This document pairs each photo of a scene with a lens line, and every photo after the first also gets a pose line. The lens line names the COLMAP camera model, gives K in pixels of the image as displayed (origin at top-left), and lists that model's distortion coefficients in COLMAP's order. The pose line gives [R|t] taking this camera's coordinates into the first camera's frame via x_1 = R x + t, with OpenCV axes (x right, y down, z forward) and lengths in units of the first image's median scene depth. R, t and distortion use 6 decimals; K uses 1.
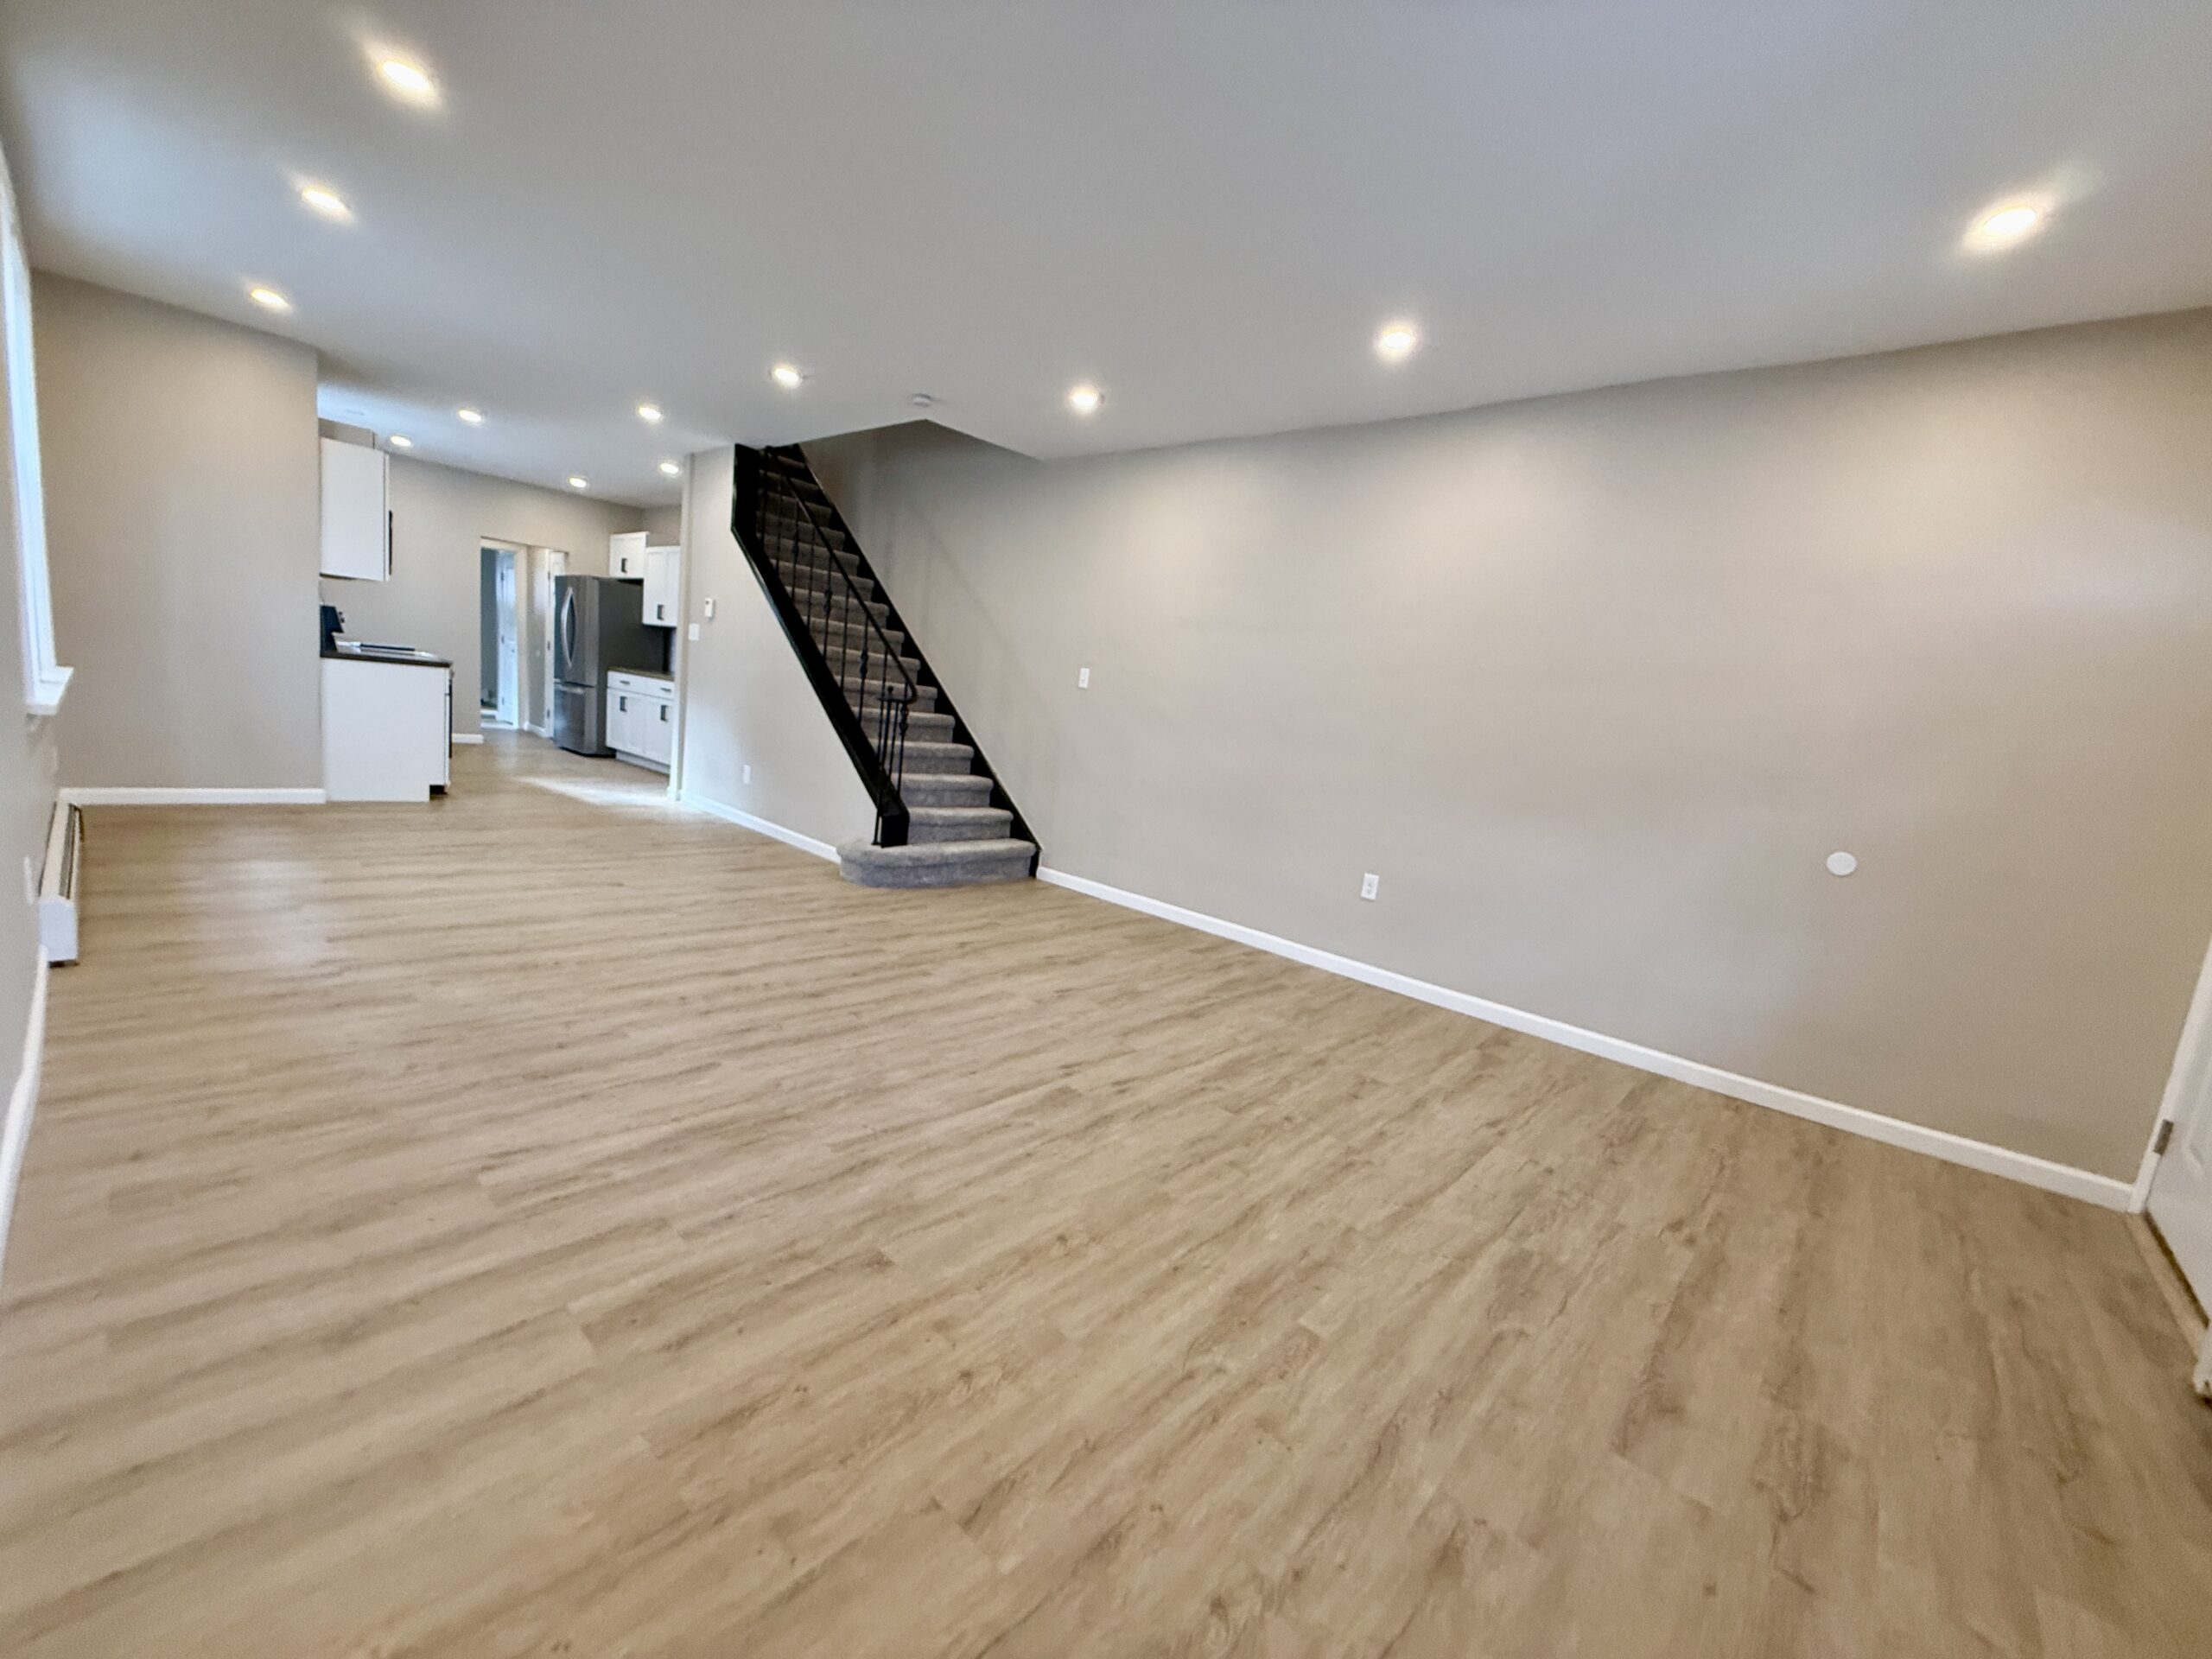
lens RADIAL K [[878.3, 0, 1100.1], [0, 878.3, 826.7], [0, 0, 1]] dist [0.000411, -0.000751]
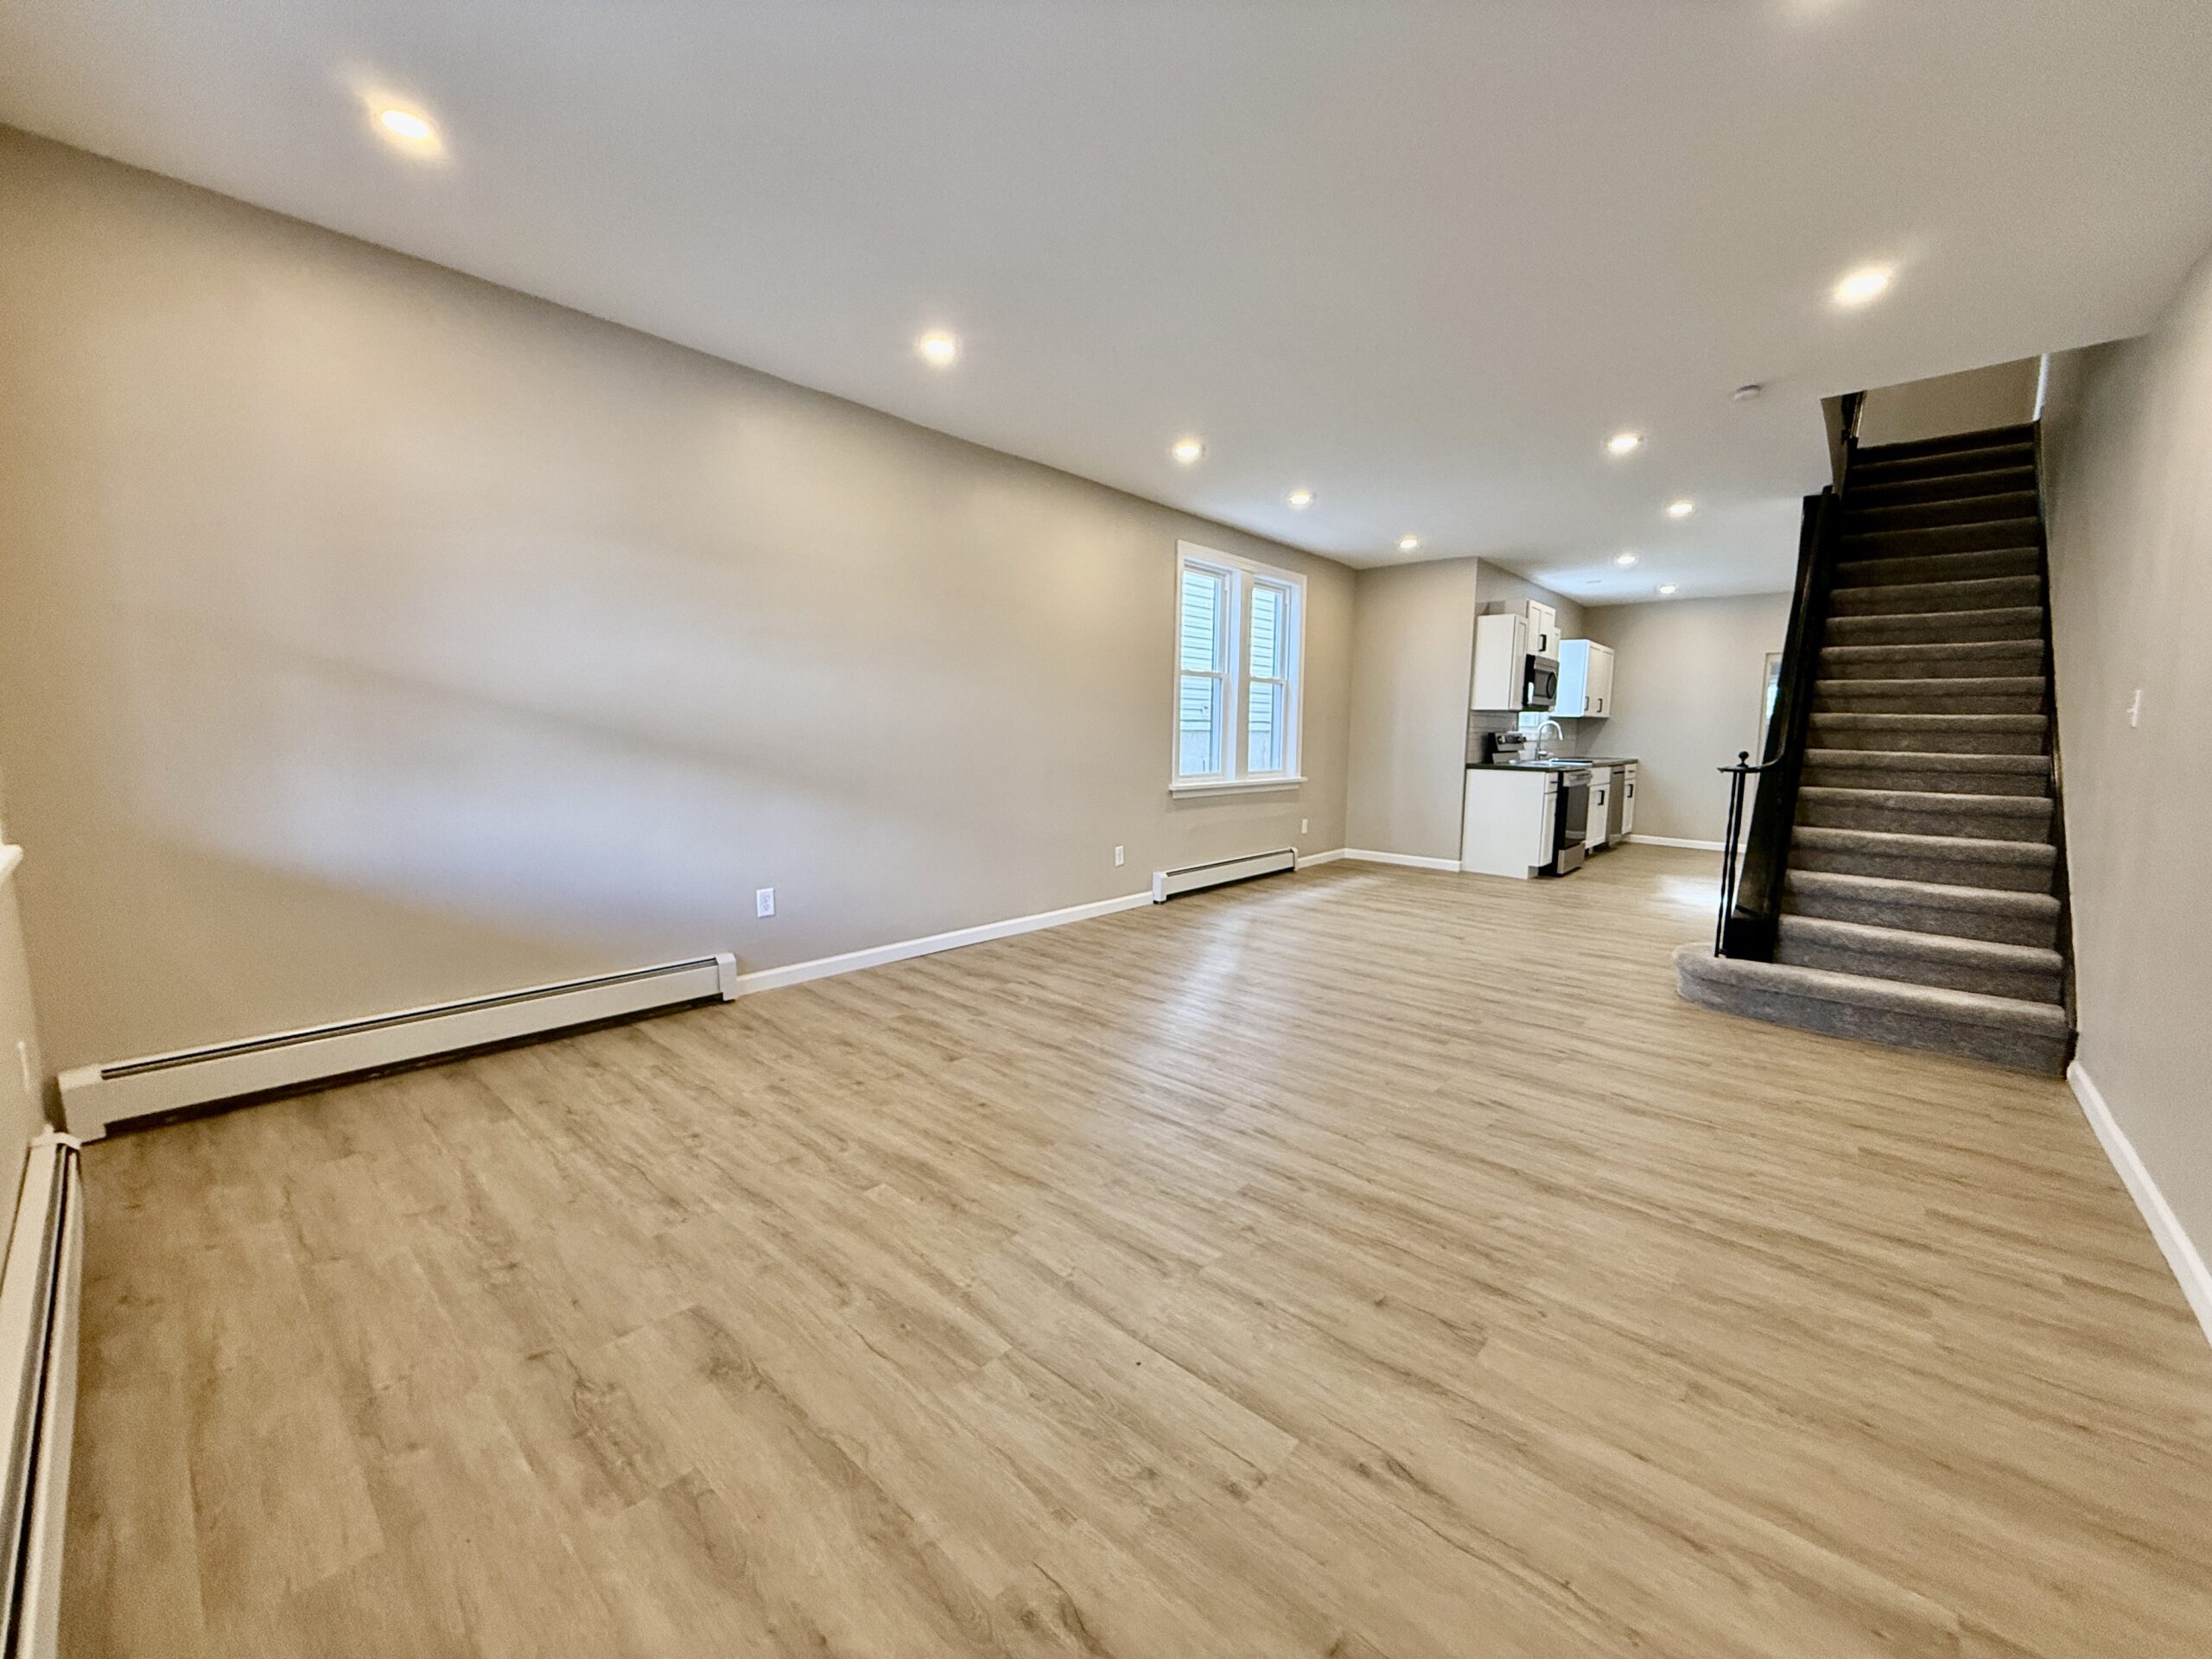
lens RADIAL K [[878.3, 0, 1100.1], [0, 878.3, 826.7], [0, 0, 1]] dist [0.000411, -0.000751]
pose [[0.011195, -0.004080, -0.999929, 1.164646], [-0.161578, 0.986843, -0.005835, 0.007209], [0.986796, 0.161632, 0.010389, 0.938885]]
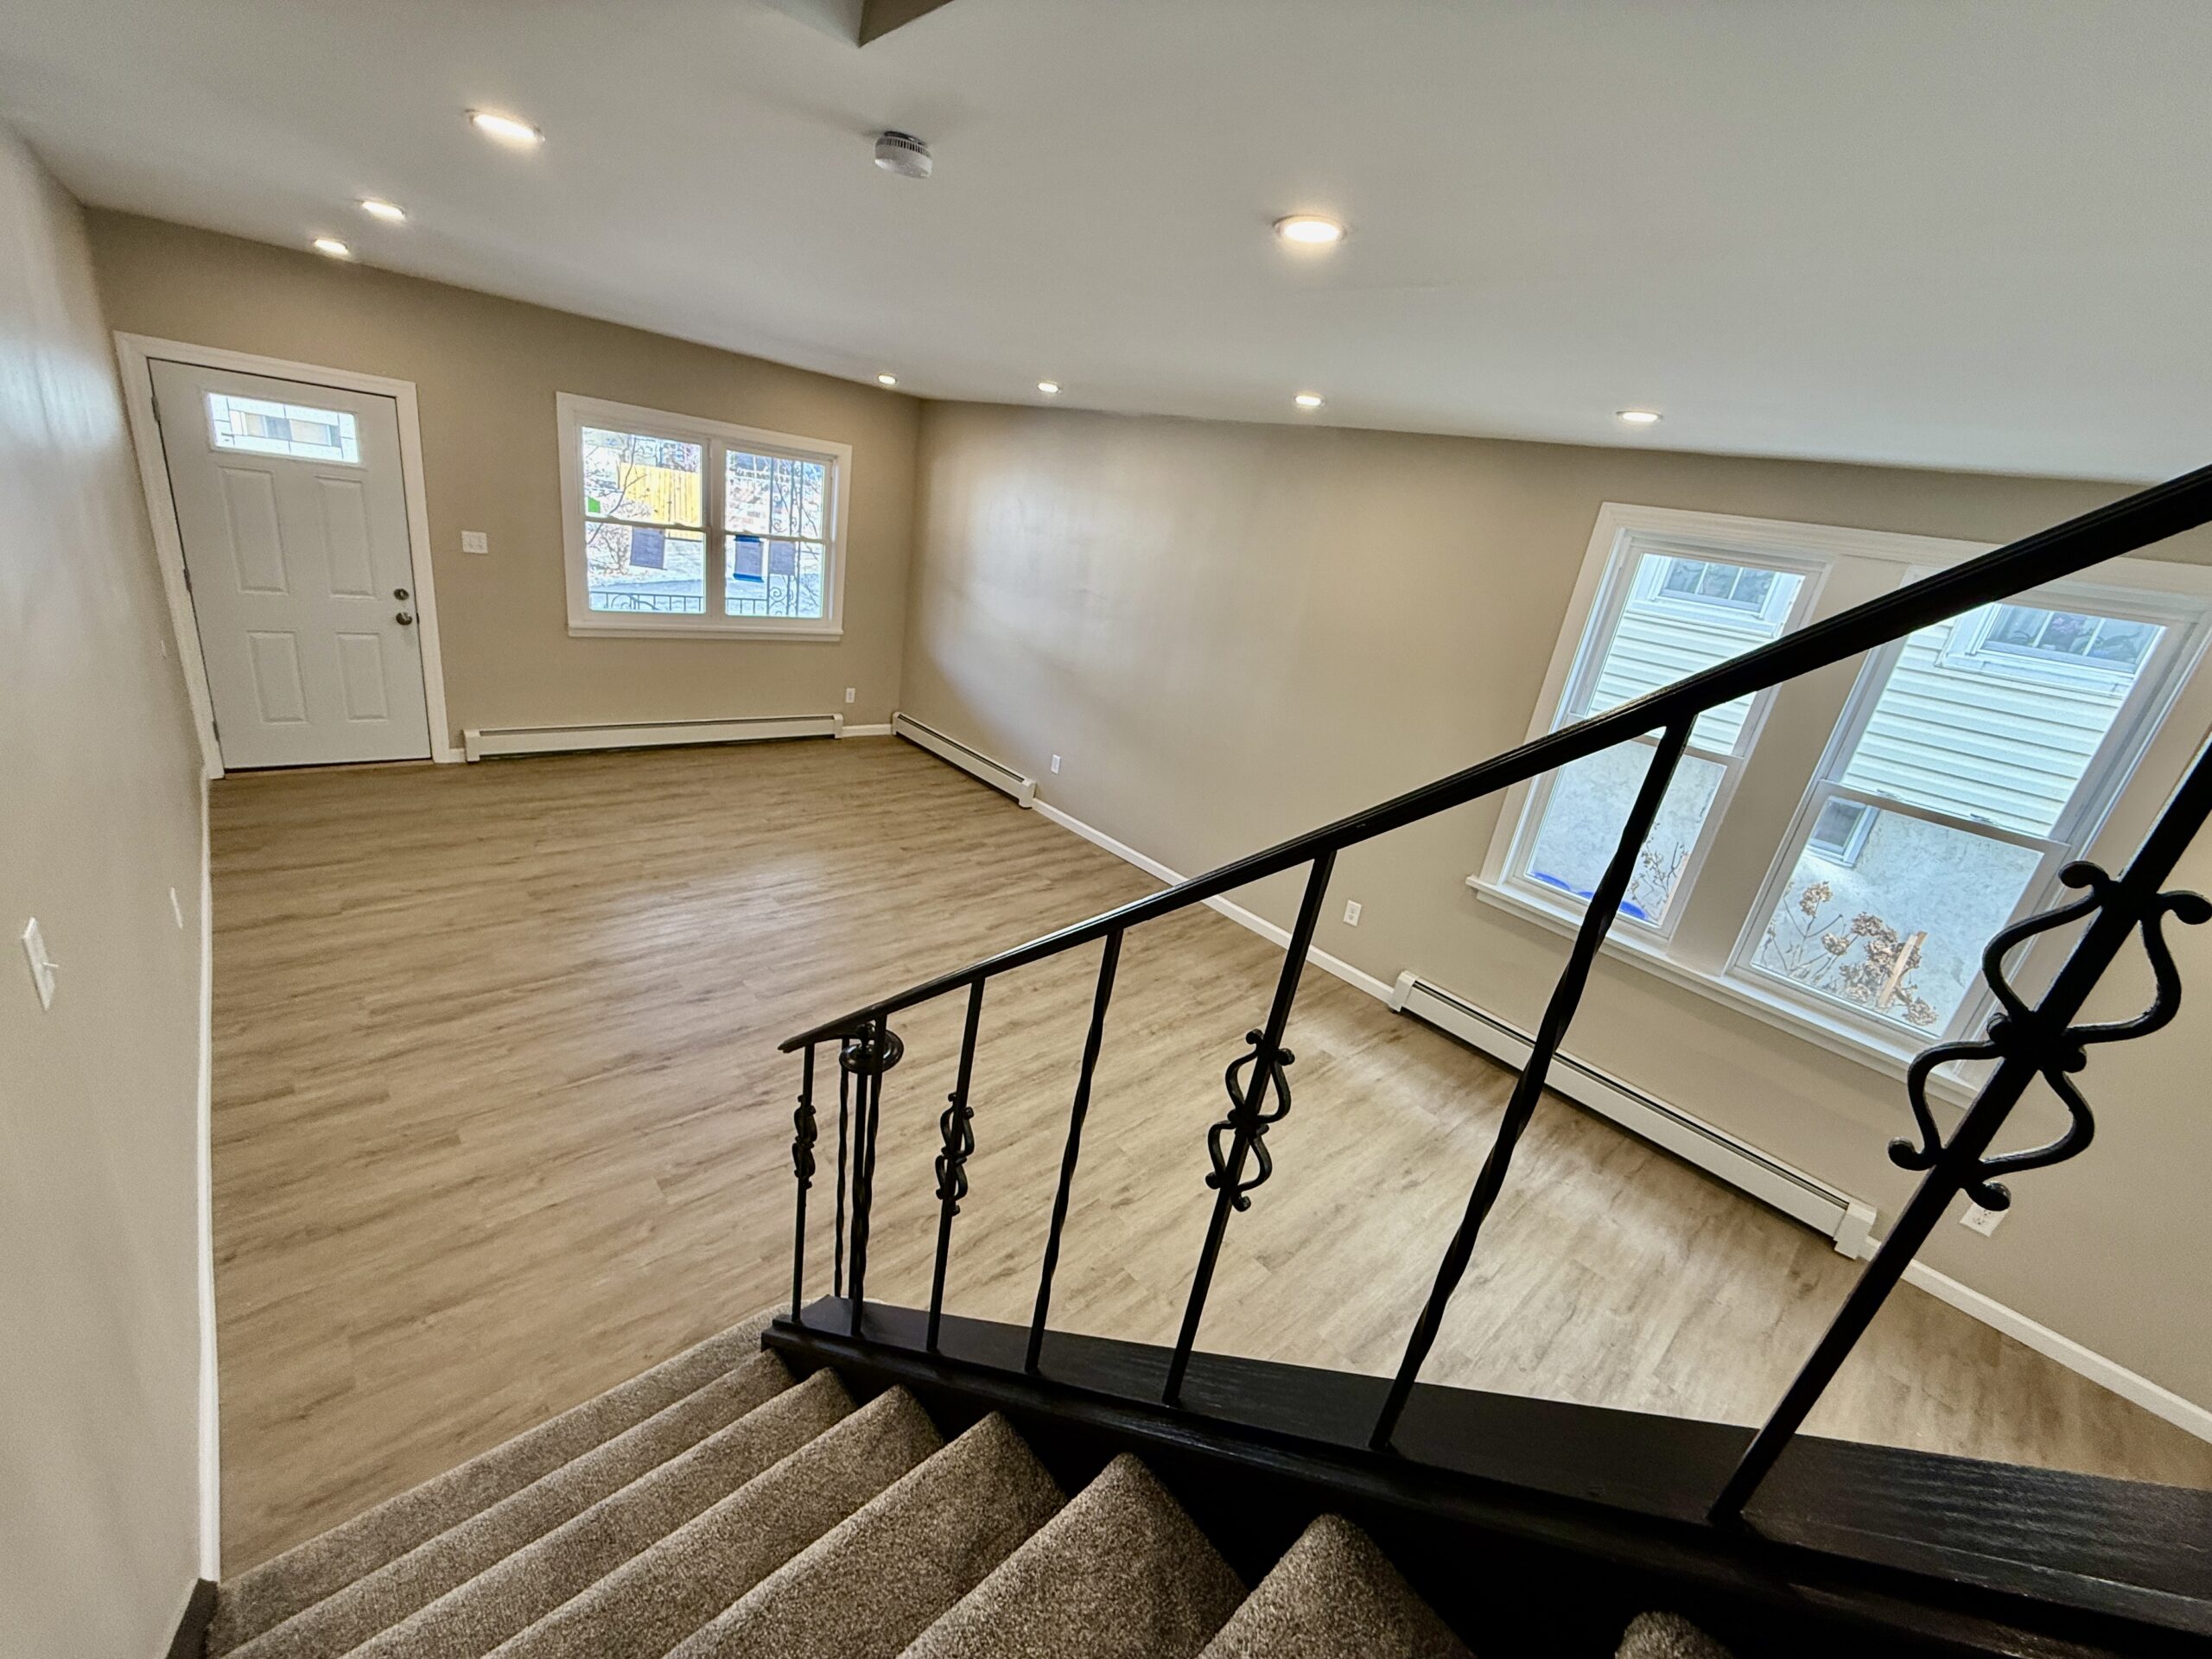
lens RADIAL K [[878.3, 0, 1100.1], [0, 878.3, 826.7], [0, 0, 1]] dist [0.000411, -0.000751]
pose [[-0.960851, -0.276899, -0.009658, -0.649226], [-0.246598, 0.838773, 0.485436, -0.897739], [-0.126316, 0.468814, -0.874219, 2.699130]]
